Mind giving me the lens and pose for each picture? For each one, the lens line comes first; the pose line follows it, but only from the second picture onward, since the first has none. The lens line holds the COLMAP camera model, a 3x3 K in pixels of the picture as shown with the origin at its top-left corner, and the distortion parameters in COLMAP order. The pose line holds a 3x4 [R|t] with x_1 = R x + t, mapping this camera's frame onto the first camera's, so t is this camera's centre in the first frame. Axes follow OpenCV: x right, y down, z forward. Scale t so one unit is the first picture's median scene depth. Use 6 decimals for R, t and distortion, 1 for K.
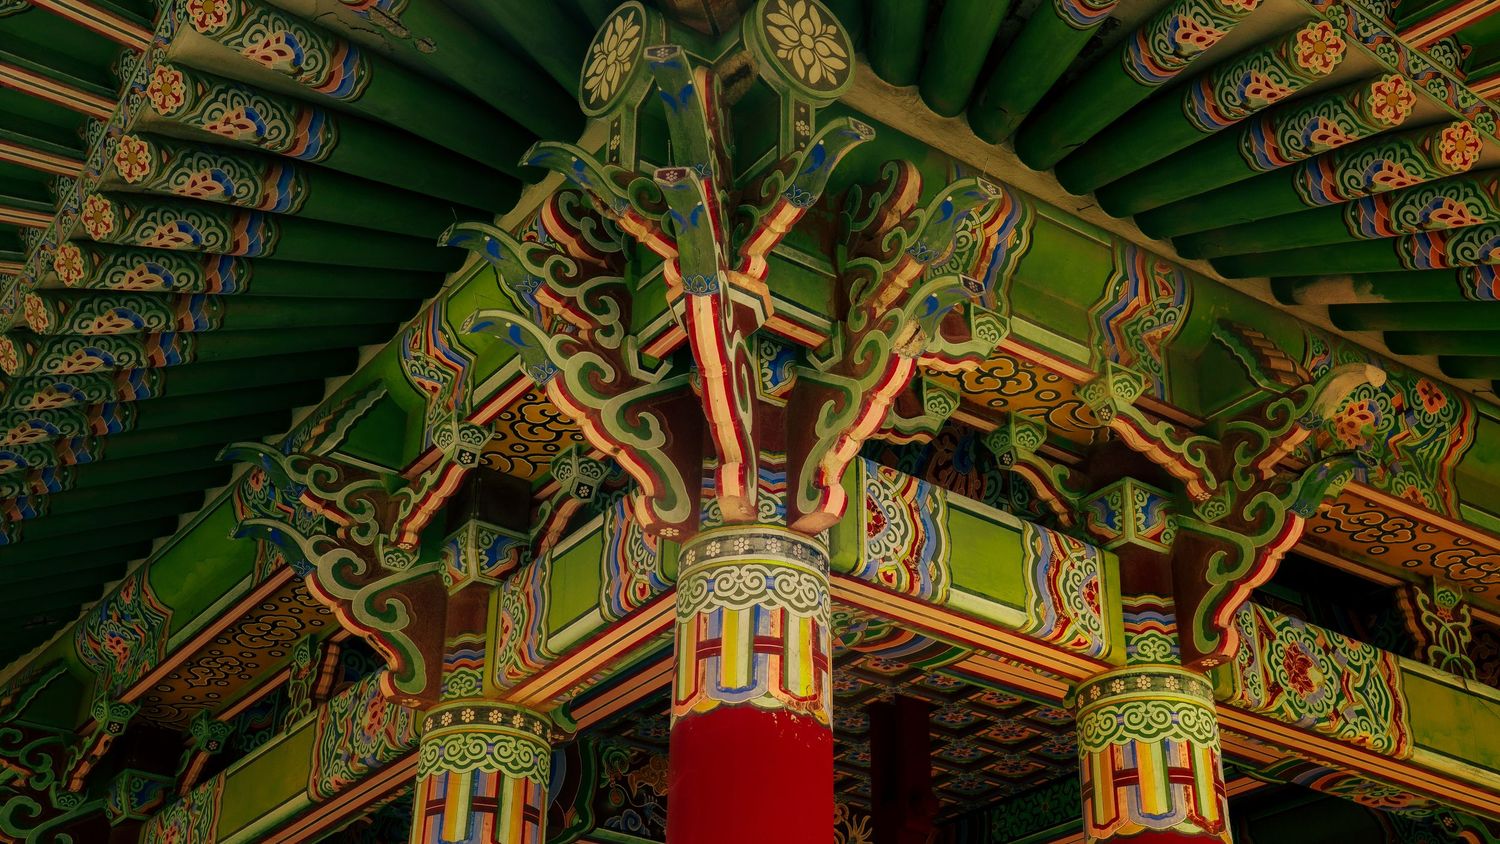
lens RADIAL K [[2050.6, 0, 750.0], [0, 2050.6, 422.0], [0, 0, 1]] dist [0.112007, 0.441439]
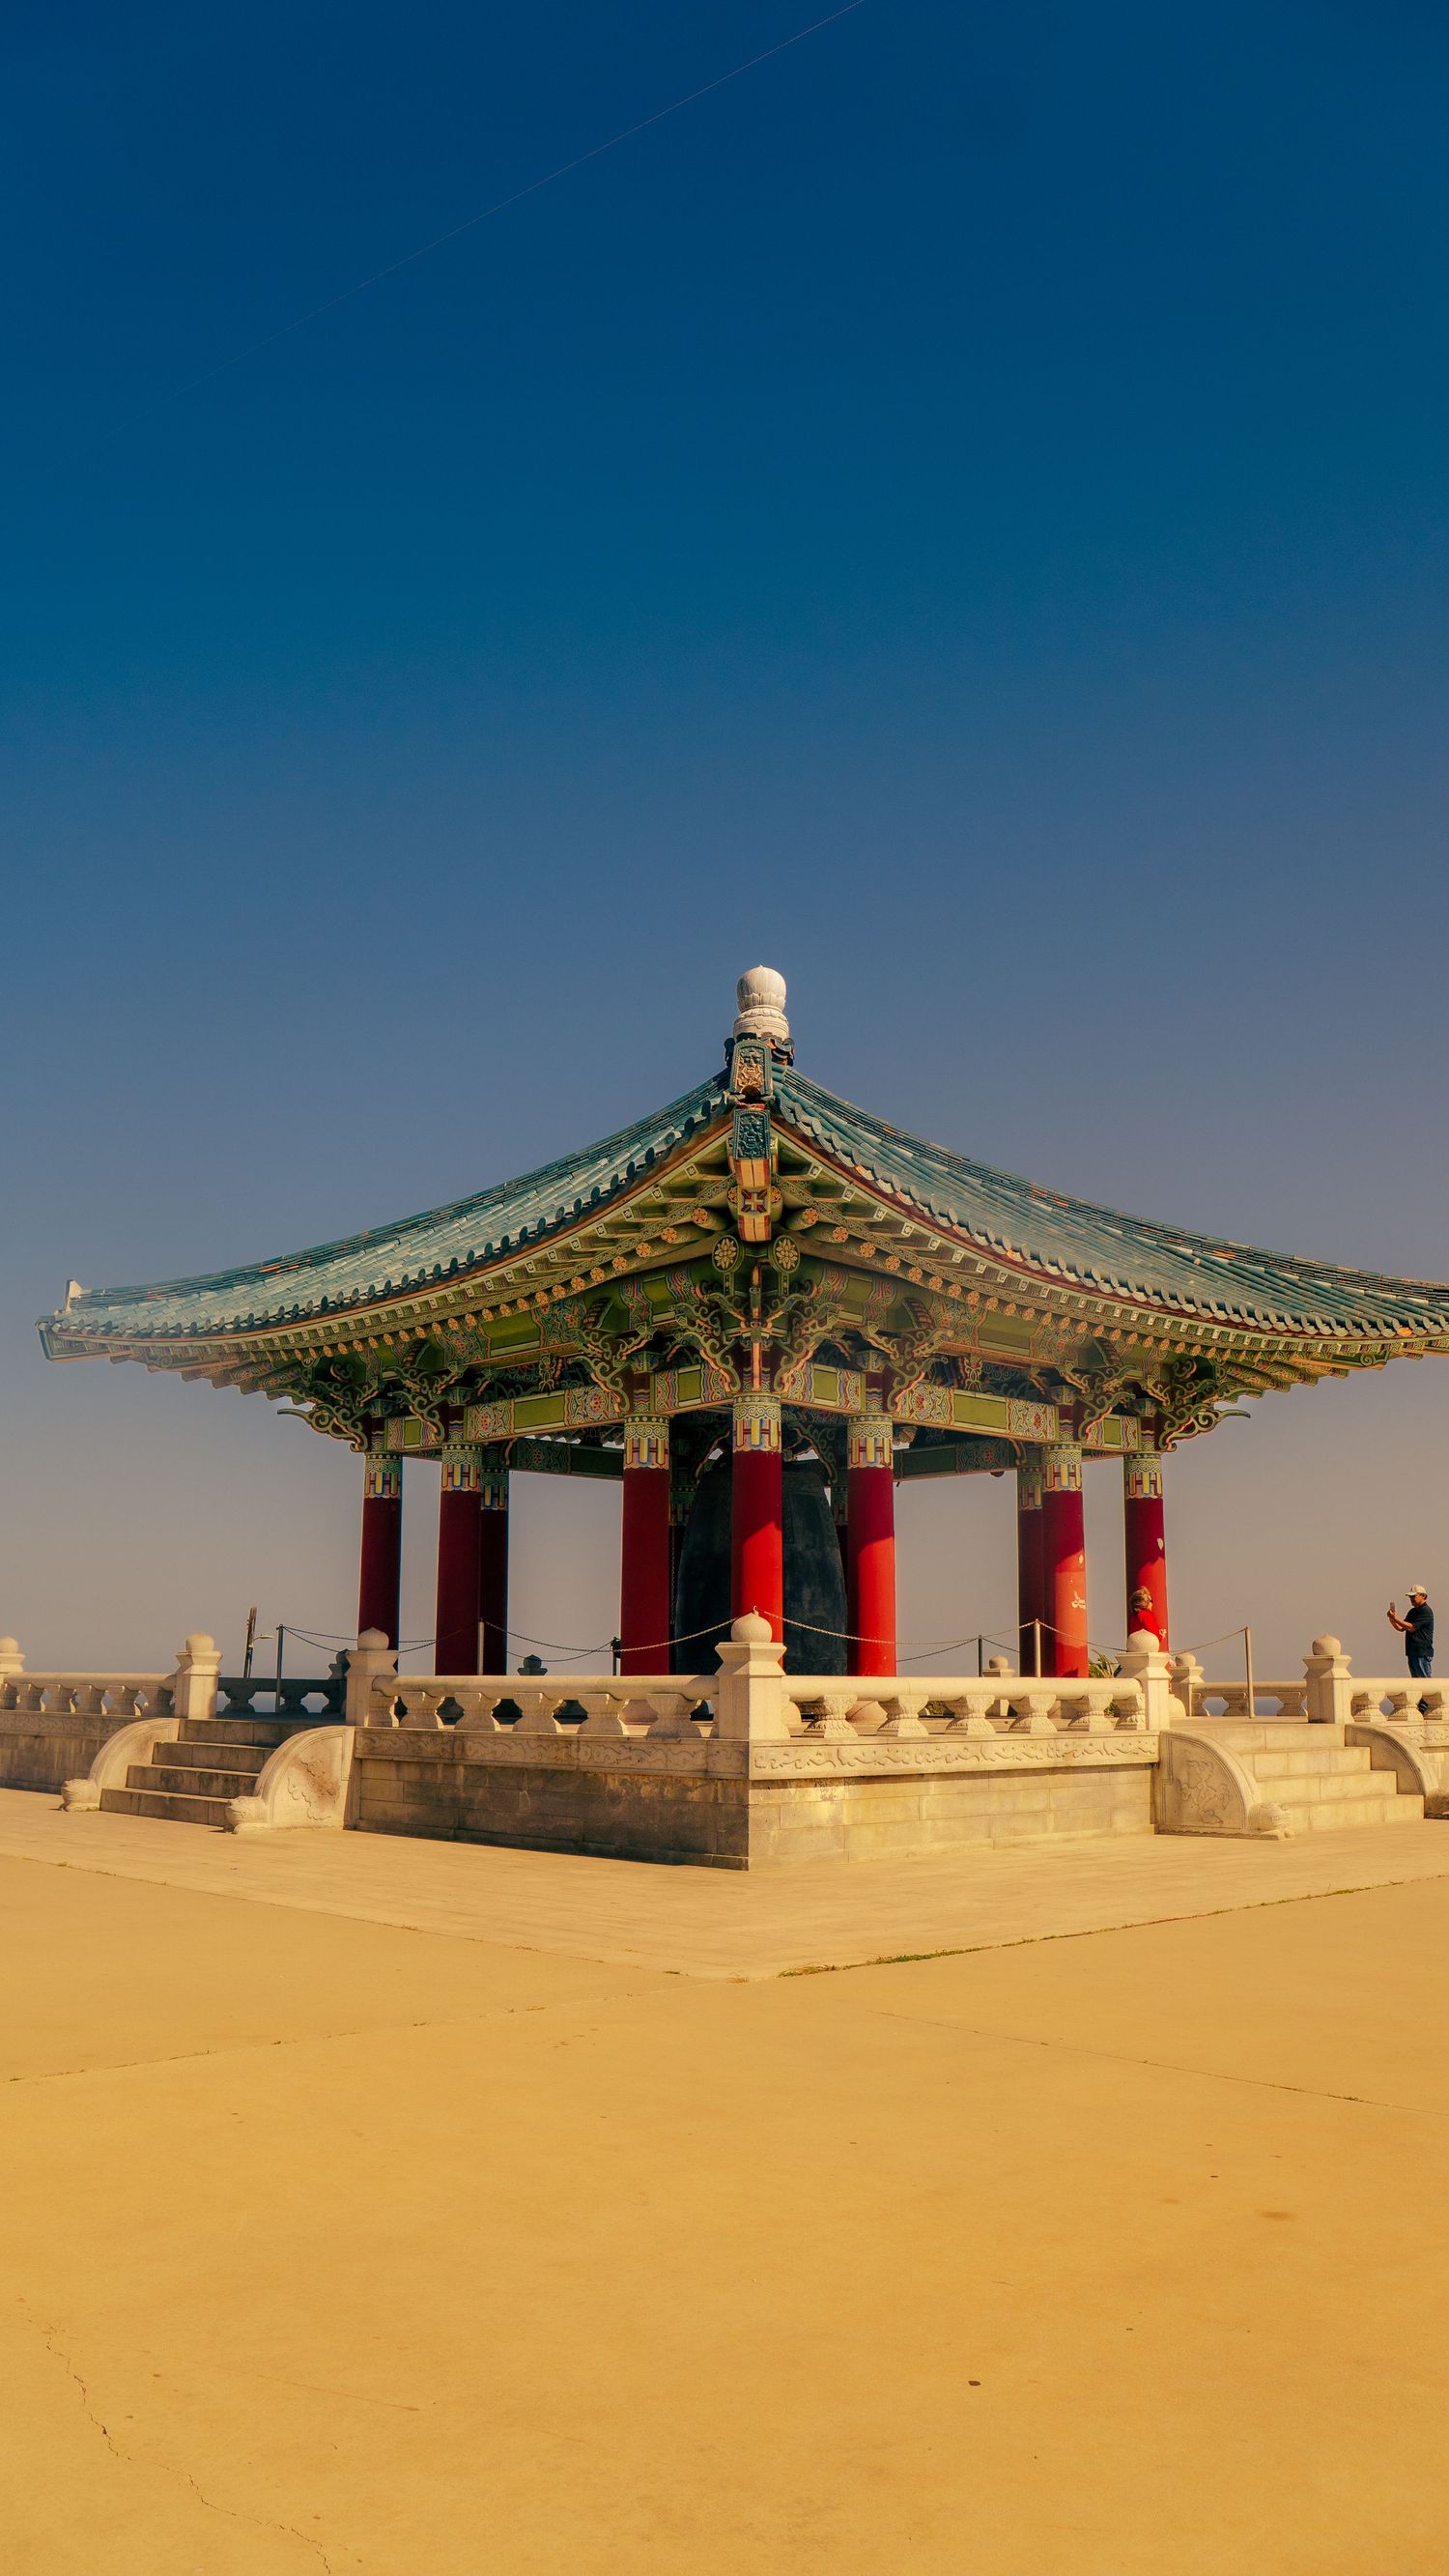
lens RADIAL K [[1928.8, 0, 719.5], [0, 1928.8, 1289.8], [0, 0, 1]] dist [-0.137303, 0.004728]
pose [[0.990833, 0.019171, 0.133724, -0.446703], [-0.057565, 0.955428, 0.289559, -0.929458], [-0.122213, -0.294602, 0.947773, -1.742459]]
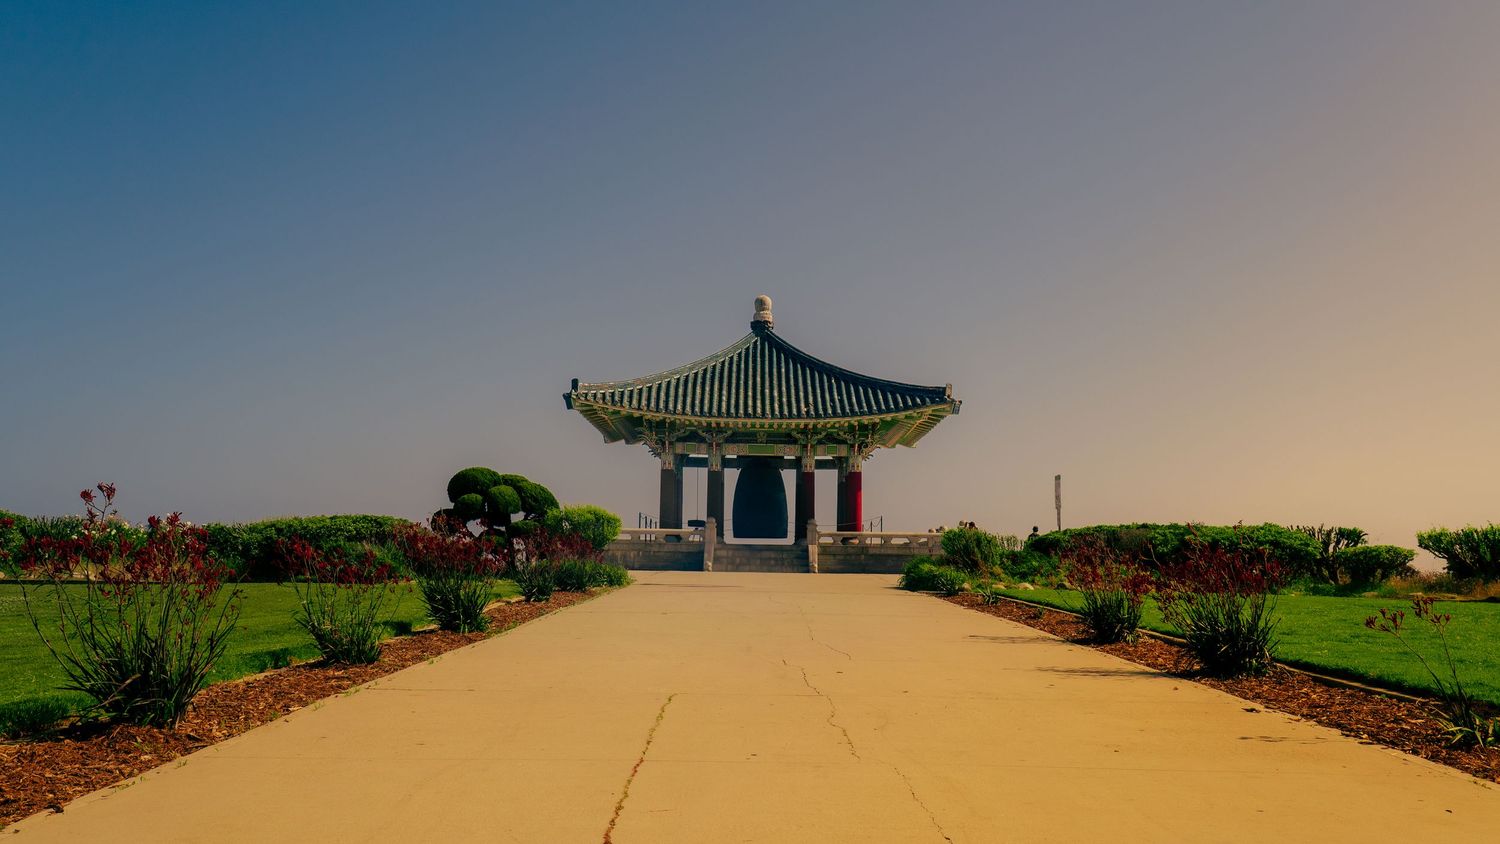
lens RADIAL K [[1457.7, 0, 750.0], [0, 1457.7, 422.0], [0, 0, 1]] dist [-0.024915, 0.026687]
pose [[0.595779, 0.075399, 0.799601, -6.645259], [-0.393804, 0.895115, 0.209016, -1.520551], [-0.699976, -0.439413, 0.562983, -2.989198]]
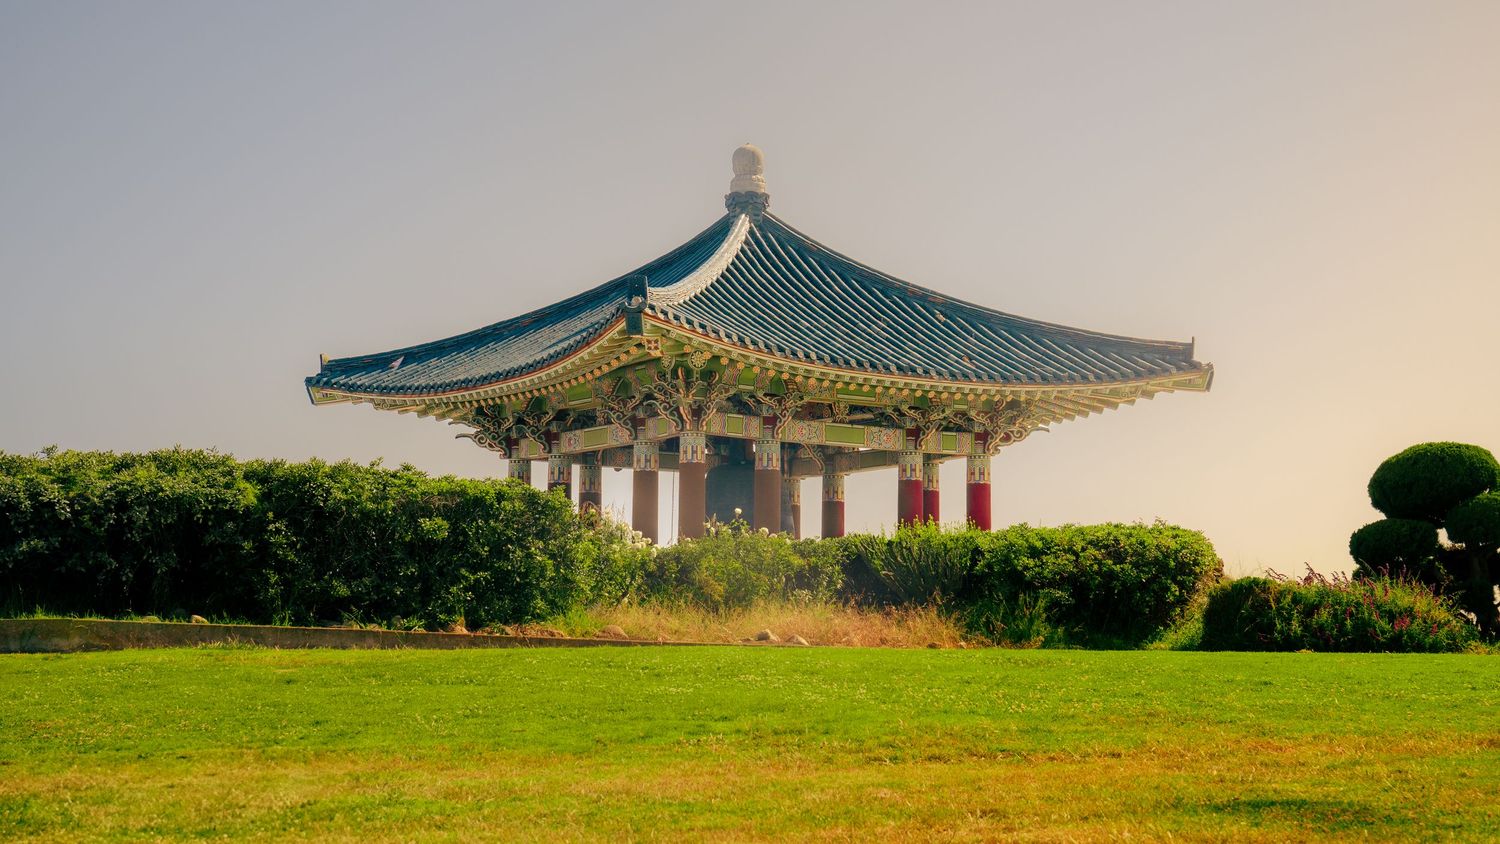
lens RADIAL K [[2784.1, 0, 750.0], [0, 2784.1, 422.0], [0, 0, 1]] dist [0.319172, 0.142001]
pose [[0.065160, 0.094130, 0.993425, -8.367171], [-0.493025, 0.868579, -0.049962, 0.740241], [-0.867571, -0.486528, 0.103005, 0.754113]]
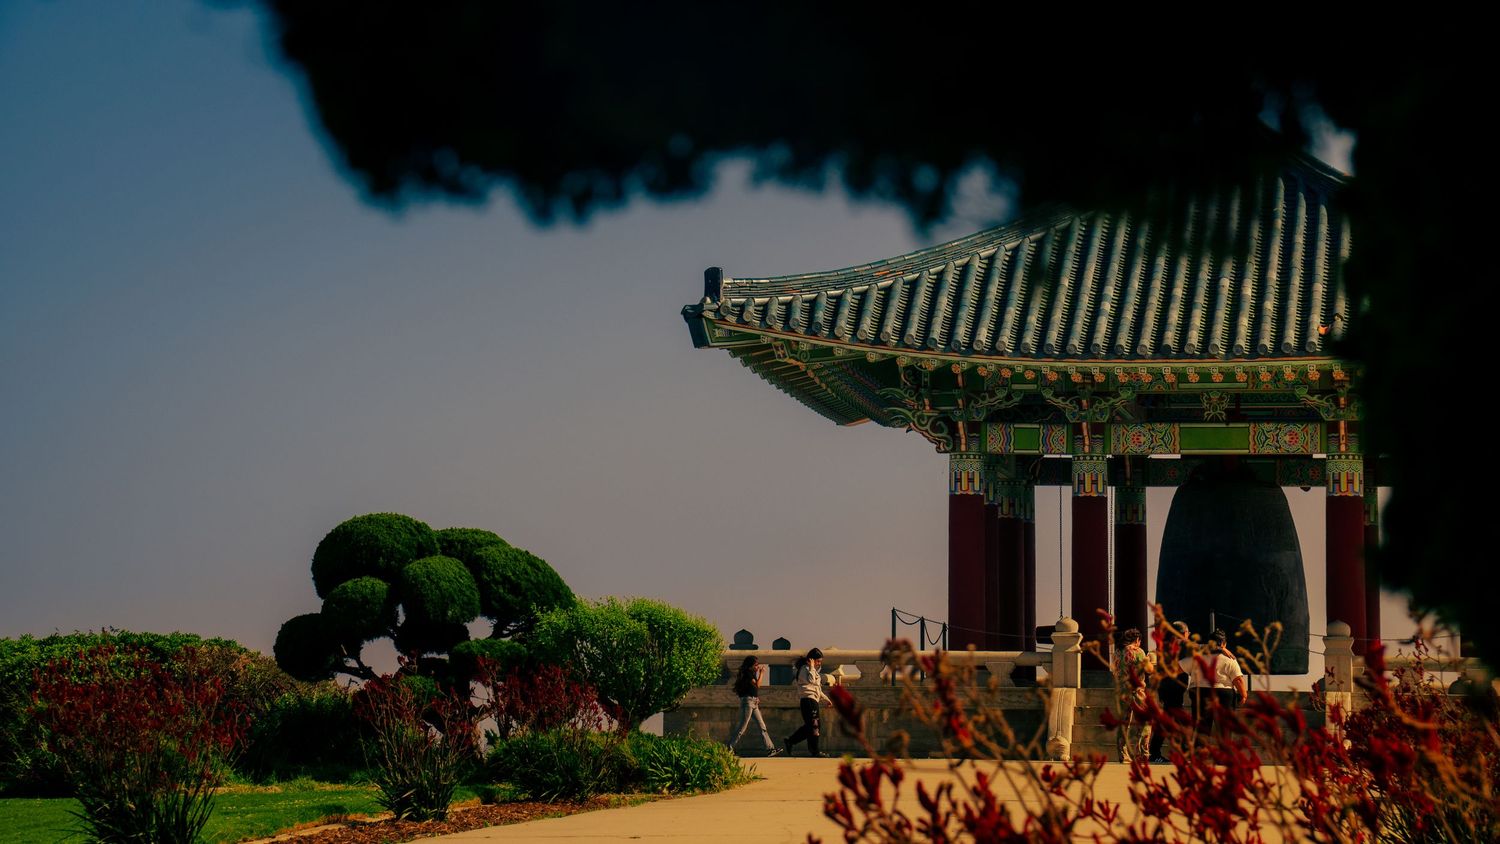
lens RADIAL K [[4322.9, 0, 750.0], [0, 4322.9, 422.0], [0, 0, 1]] dist [0.808484, 2.409090]
pose [[0.720571, 0.044317, 0.691964, -7.146257], [-0.332347, 0.897924, 0.288579, -2.050897], [-0.608542, -0.437914, 0.661747, -3.965719]]
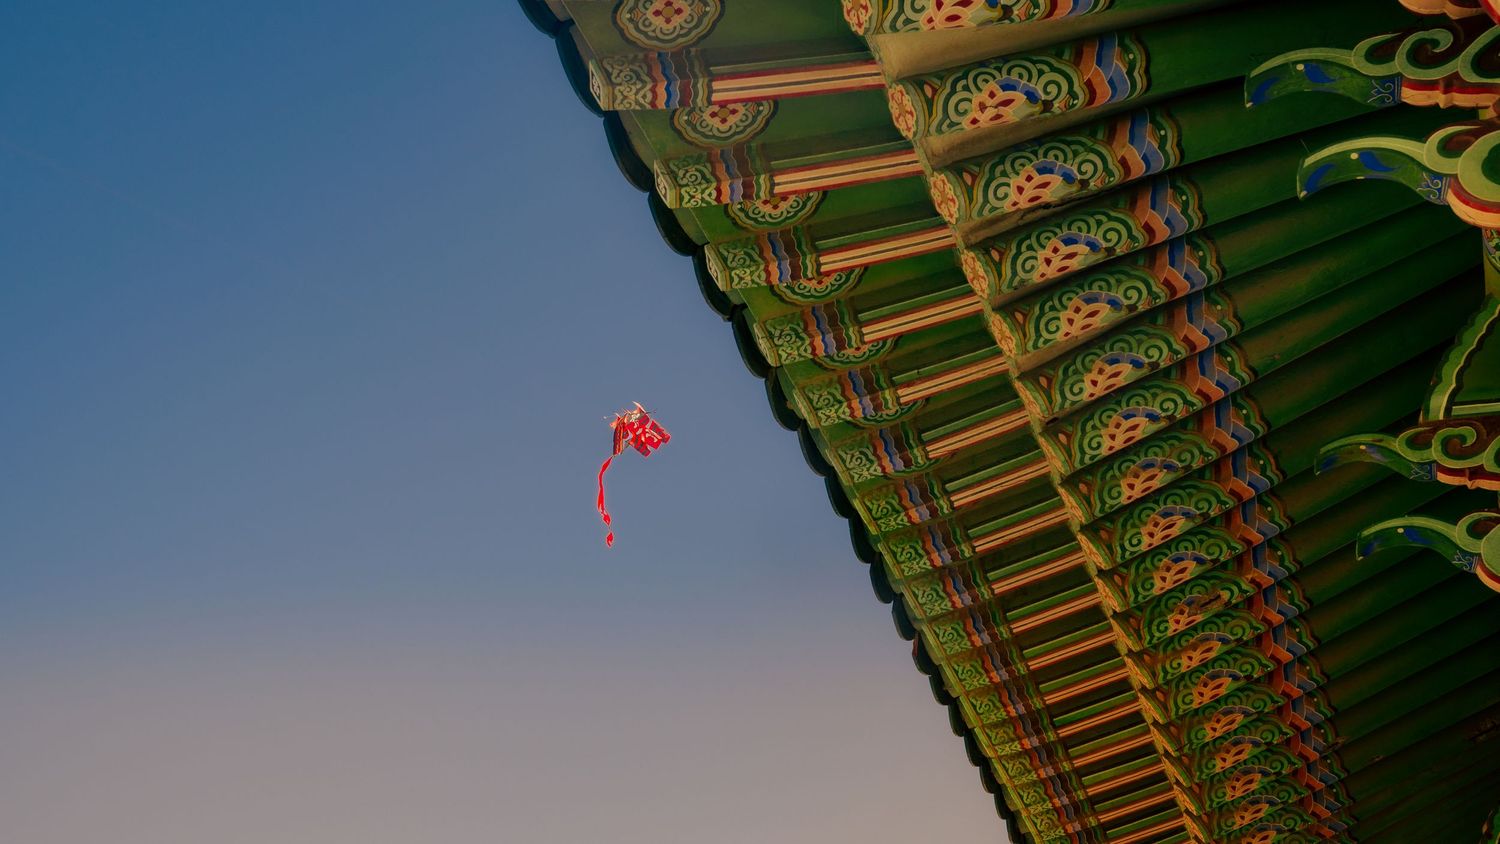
lens RADIAL K [[2251.7, 0, 744.3], [0, 2251.7, 428.0], [0, 0, 1]] dist [0.183525, 0.524790]
pose [[0.604972, -0.398377, -0.689423, 0.254118], [0.348226, 0.911022, -0.220856, 0.134289], [0.716064, -0.106463, 0.689868, 0.252135]]
